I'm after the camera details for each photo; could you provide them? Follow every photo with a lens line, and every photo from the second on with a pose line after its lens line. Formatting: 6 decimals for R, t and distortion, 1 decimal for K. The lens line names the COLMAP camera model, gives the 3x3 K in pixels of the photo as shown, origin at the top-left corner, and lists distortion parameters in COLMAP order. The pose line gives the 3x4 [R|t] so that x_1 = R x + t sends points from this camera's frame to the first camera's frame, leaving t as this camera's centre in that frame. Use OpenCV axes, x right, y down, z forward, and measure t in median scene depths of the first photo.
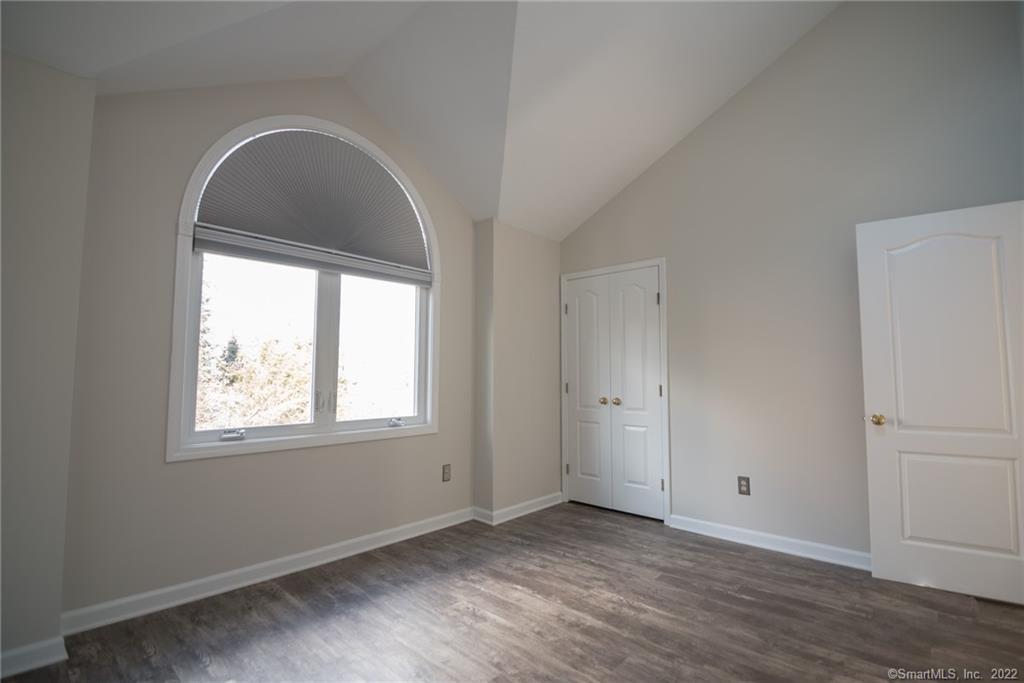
lens RADIAL K [[481.6, 0, 510.3], [0, 481.6, 338.6], [0, 0, 1]] dist [-0.016769, -0.000483]
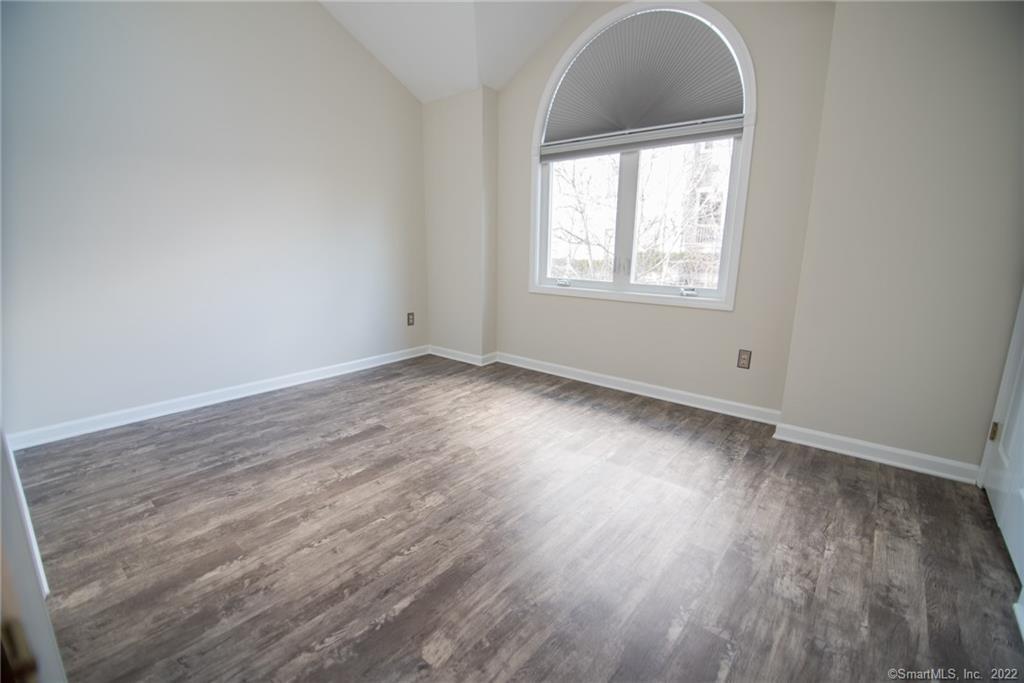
lens RADIAL K [[456.0, 0, 507.5], [0, 456.0, 343.0], [0, 0, 1]] dist [-0.002981, -0.009598]
pose [[0.050128, 0.212726, -0.975825, 0.768132], [0.061458, 0.974545, 0.215604, 0.054648], [0.996850, -0.070780, 0.035778, 0.646348]]
